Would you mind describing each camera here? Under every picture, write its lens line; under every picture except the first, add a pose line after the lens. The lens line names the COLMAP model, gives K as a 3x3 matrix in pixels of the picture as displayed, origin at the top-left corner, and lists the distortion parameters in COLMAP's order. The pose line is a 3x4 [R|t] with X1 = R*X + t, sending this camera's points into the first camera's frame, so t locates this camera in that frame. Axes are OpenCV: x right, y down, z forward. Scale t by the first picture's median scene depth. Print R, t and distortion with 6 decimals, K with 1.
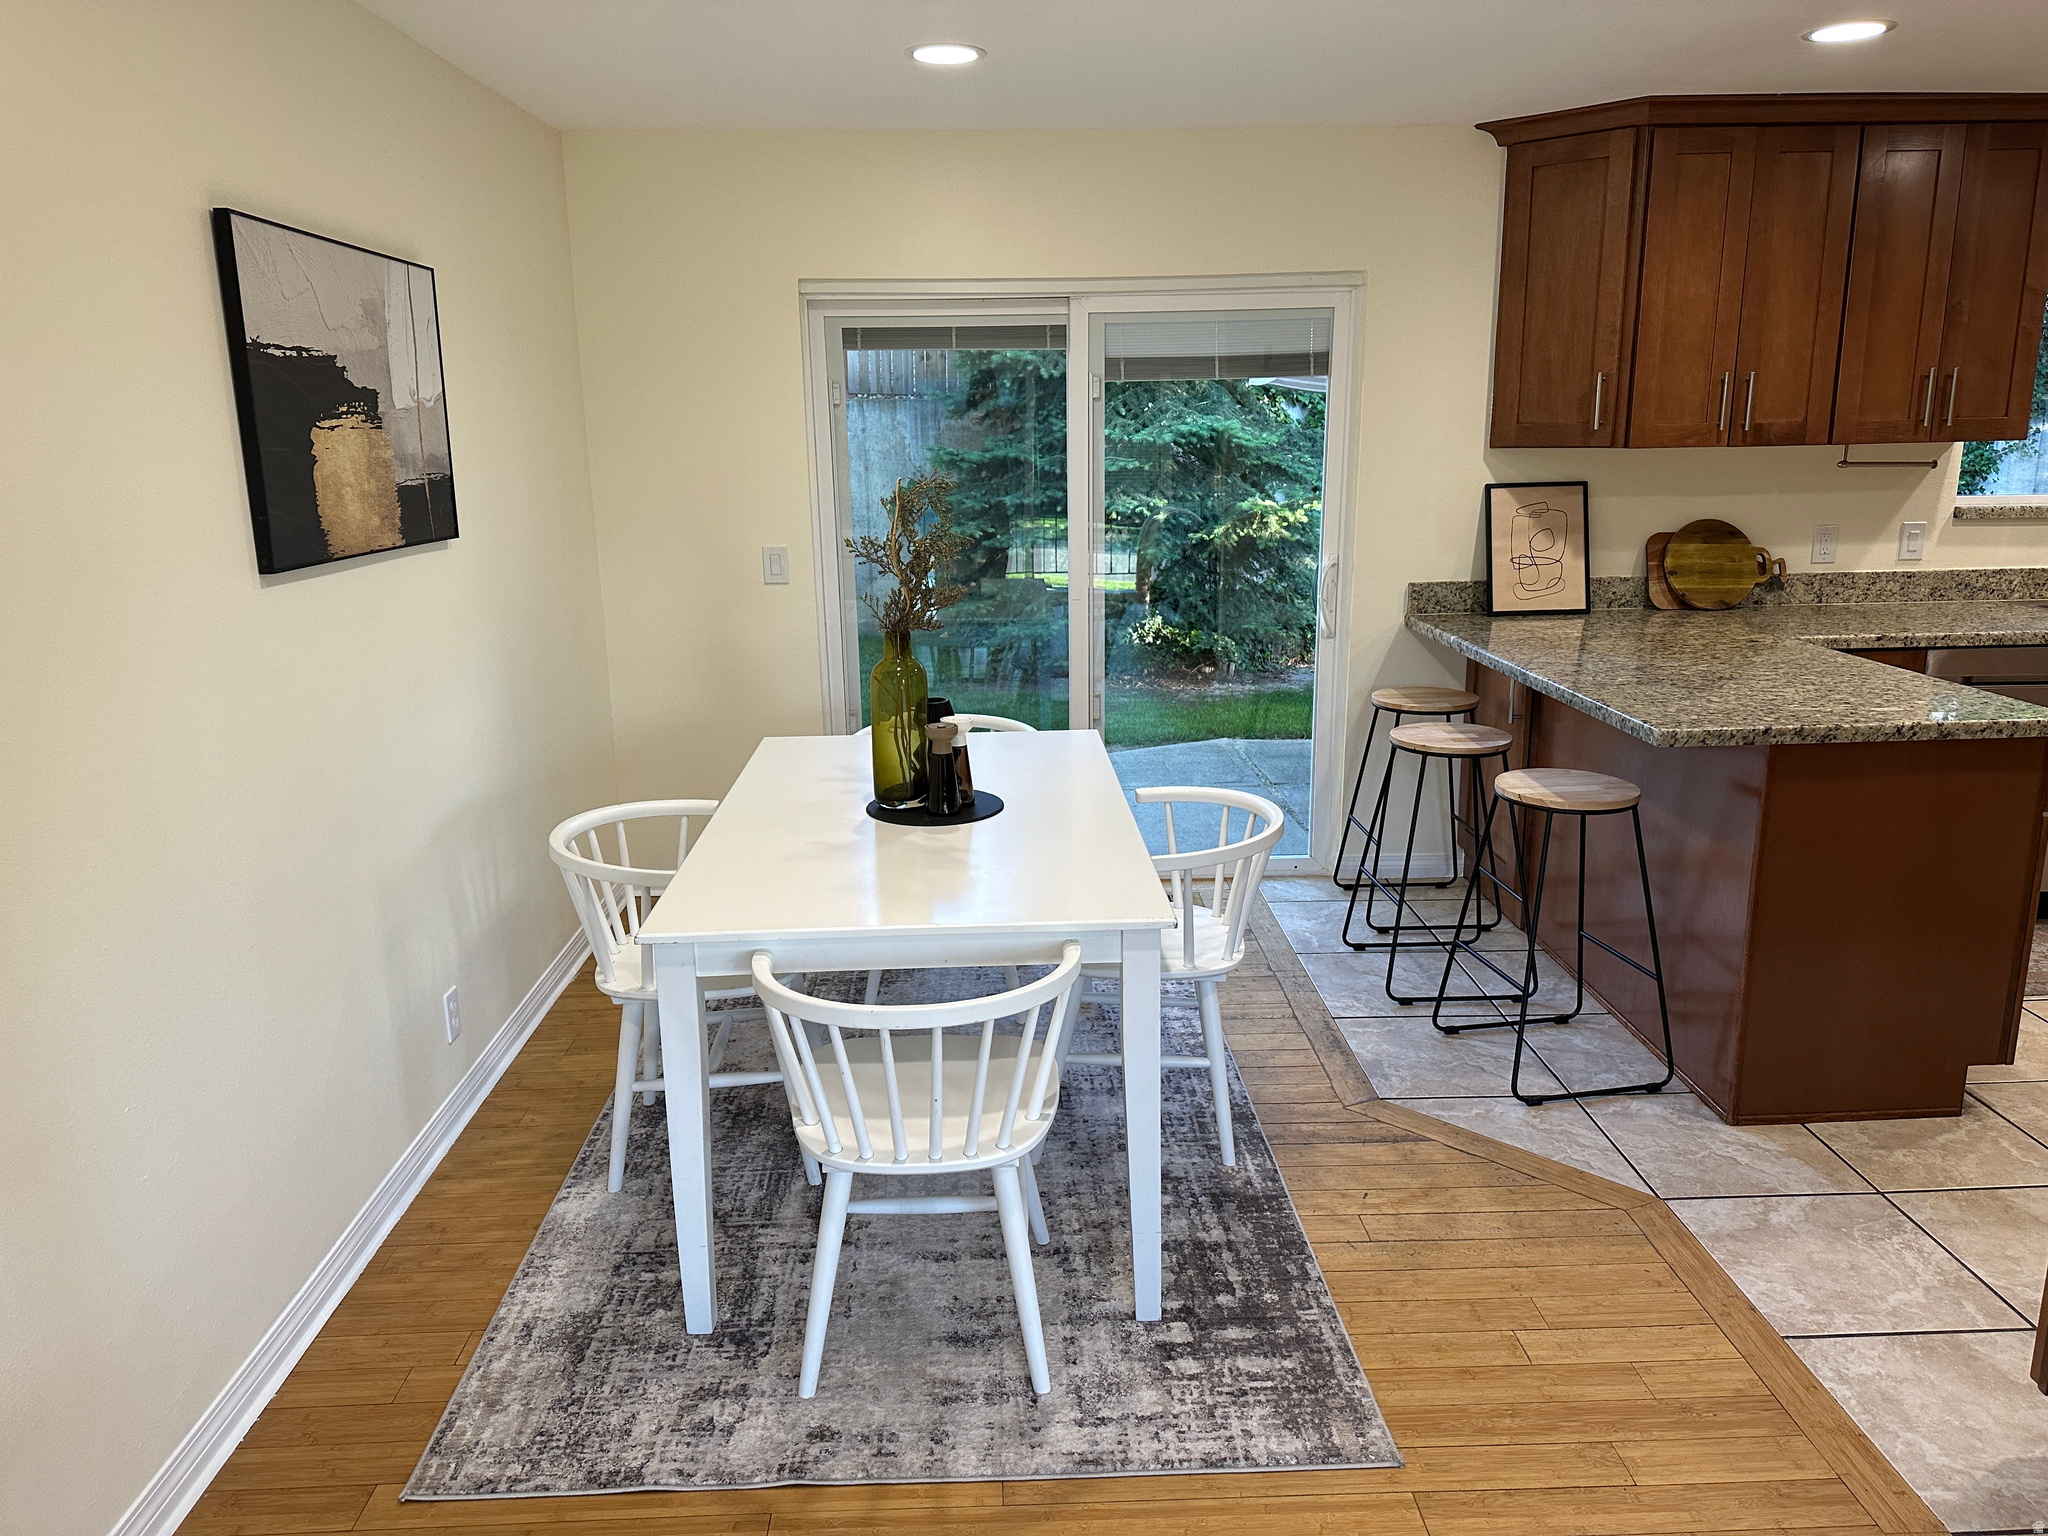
lens RADIAL K [[1424.2, 0, 1011.4], [0, 1424.2, 768.6], [0, 0, 1]] dist [0.019991, -0.027598]
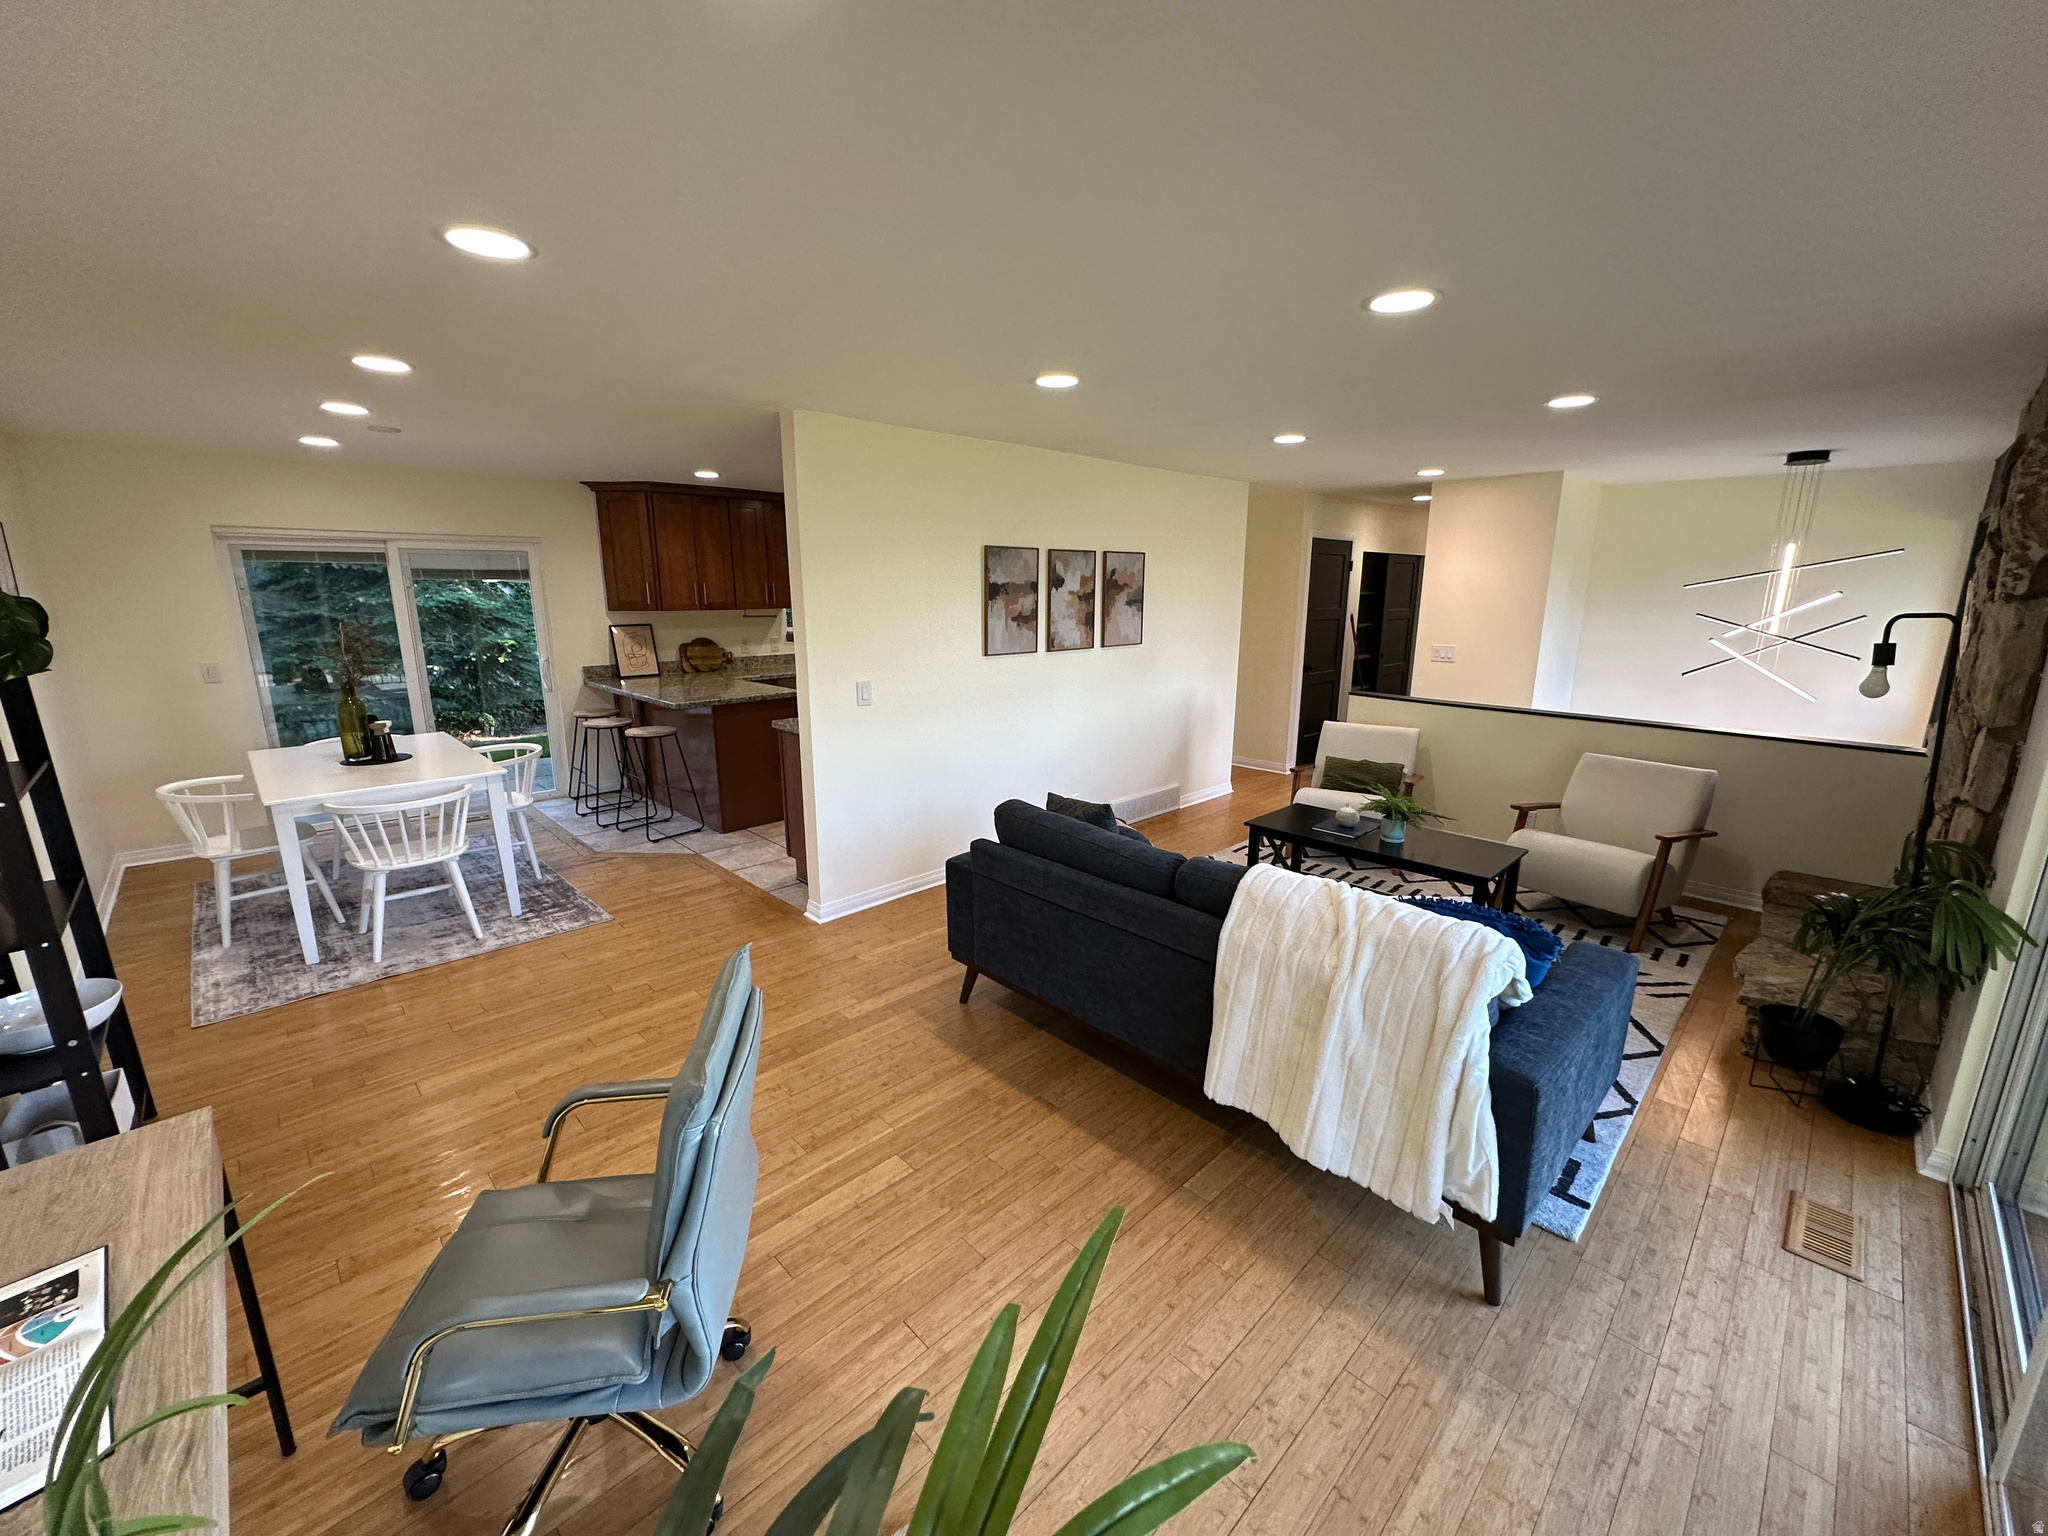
lens RADIAL K [[817.9, 0, 1012.3], [0, 817.9, 771.0], [0, 0, 1]] dist [0.003339, 0.000002]
pose [[0.739401, -0.129806, 0.660633, -0.128061], [0.146336, 0.988765, 0.030496, 0.116061], [-0.657169, 0.074126, 0.750089, -0.534695]]
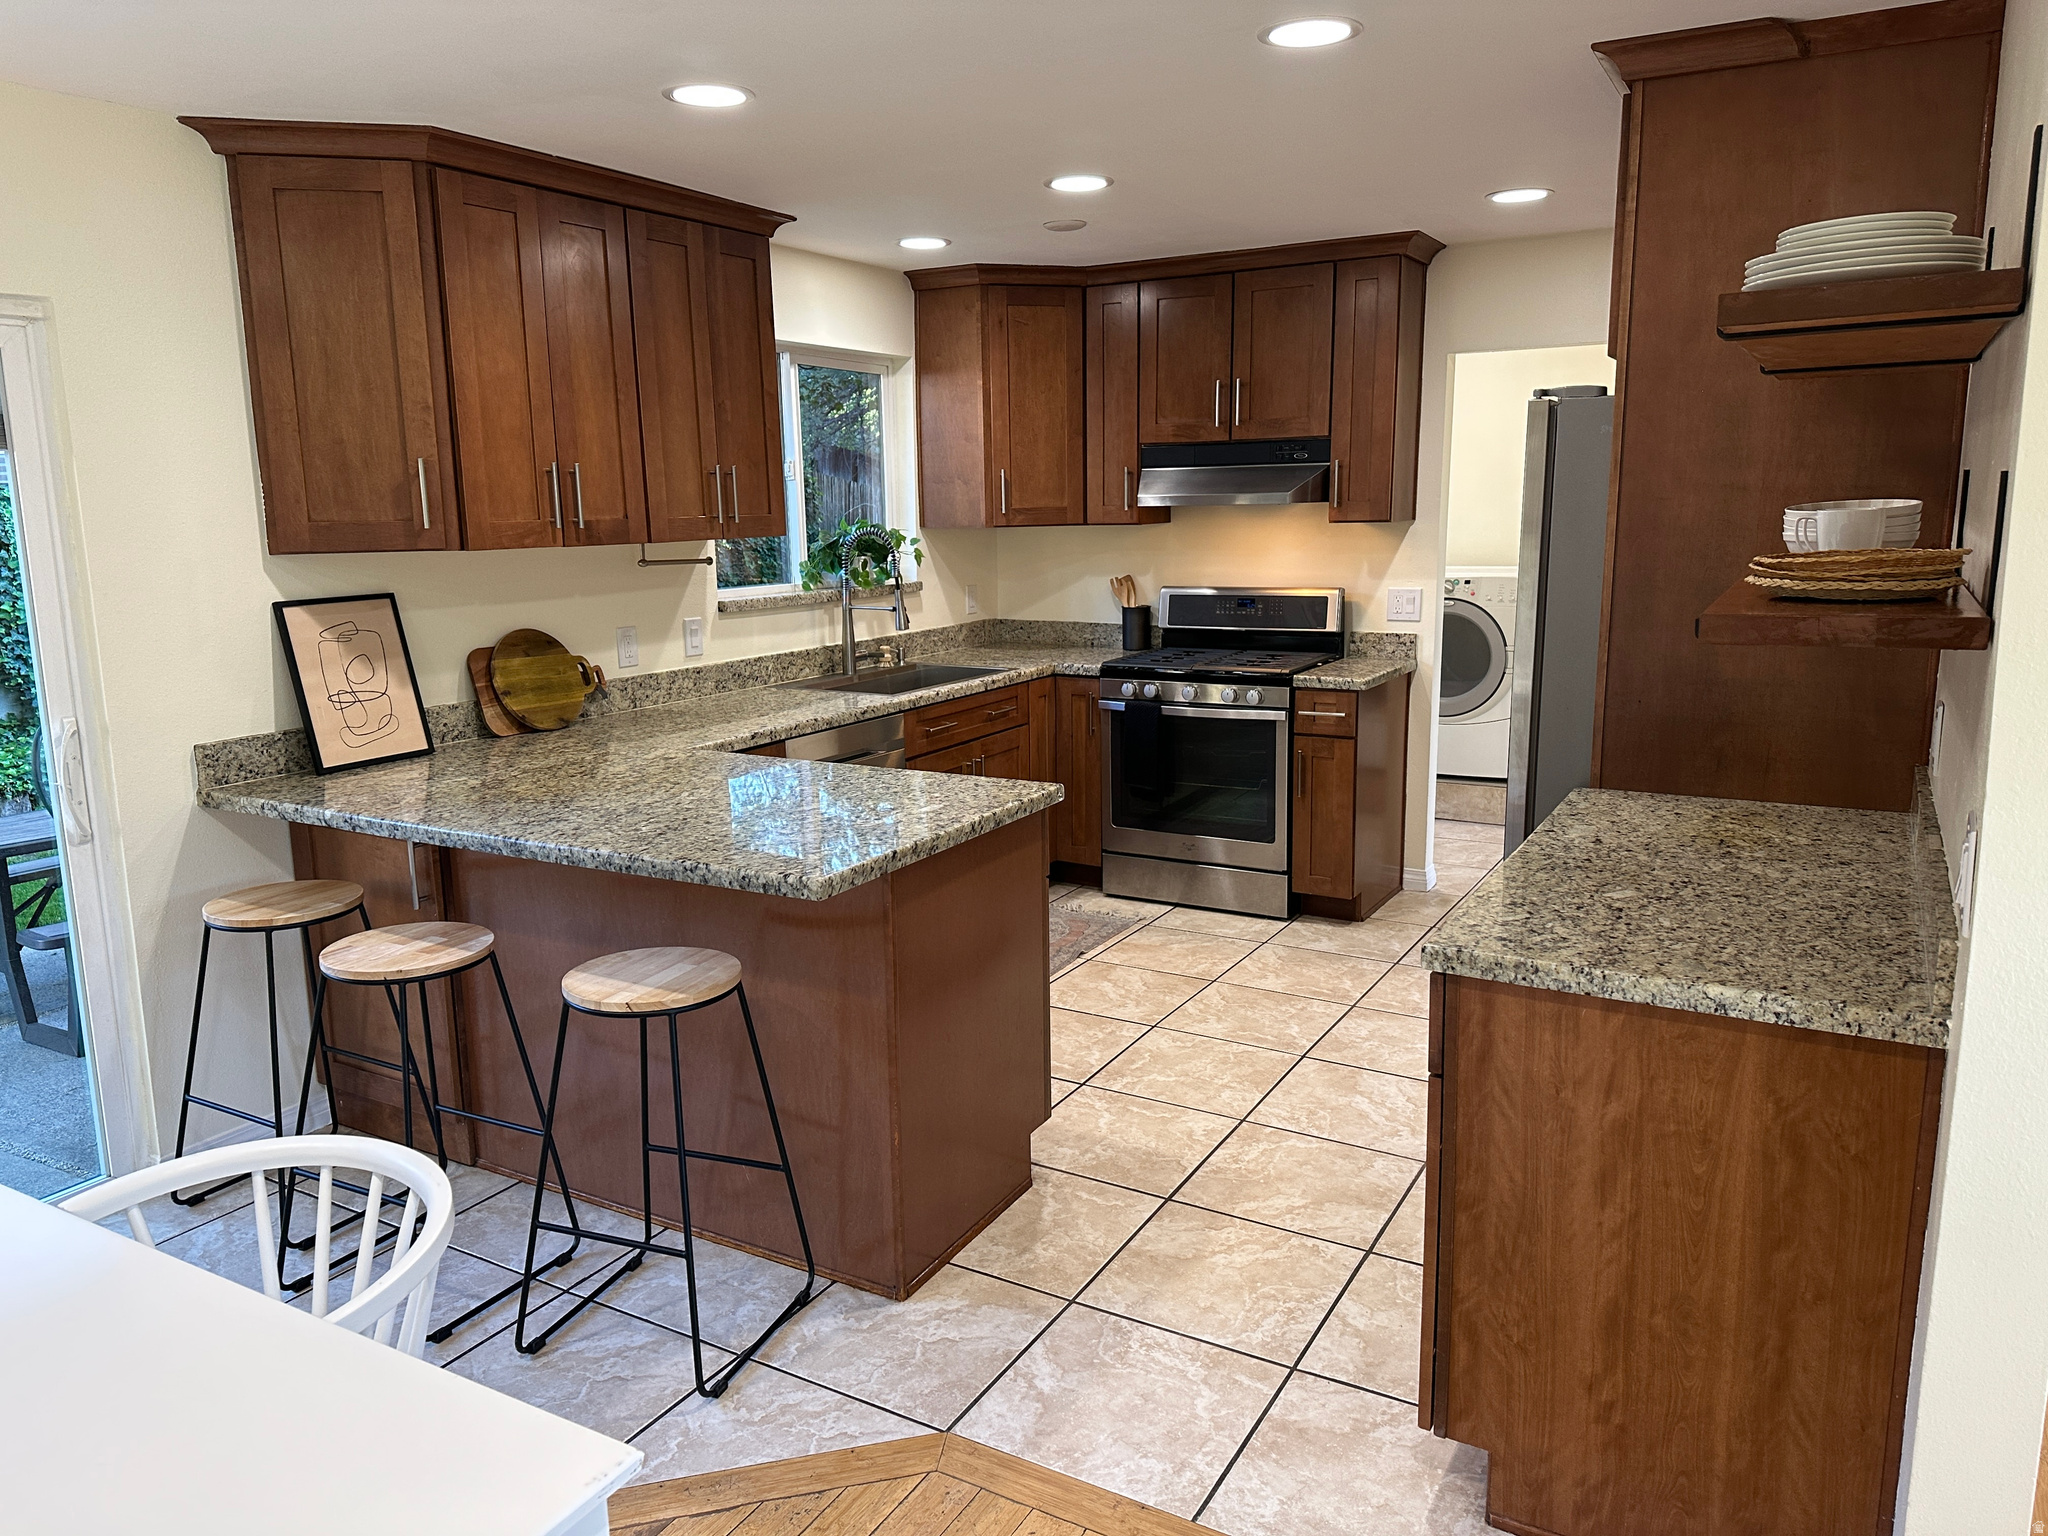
lens RADIAL K [[1424.2, 0, 1021.4], [0, 1424.2, 763.3], [0, 0, 1]] dist [0.019991, -0.027598]
pose [[0.523417, -0.146136, 0.839452, -0.109266], [0.212318, 0.976477, 0.037605, -0.067301], [-0.825201, 0.158548, 0.542132, 0.309361]]
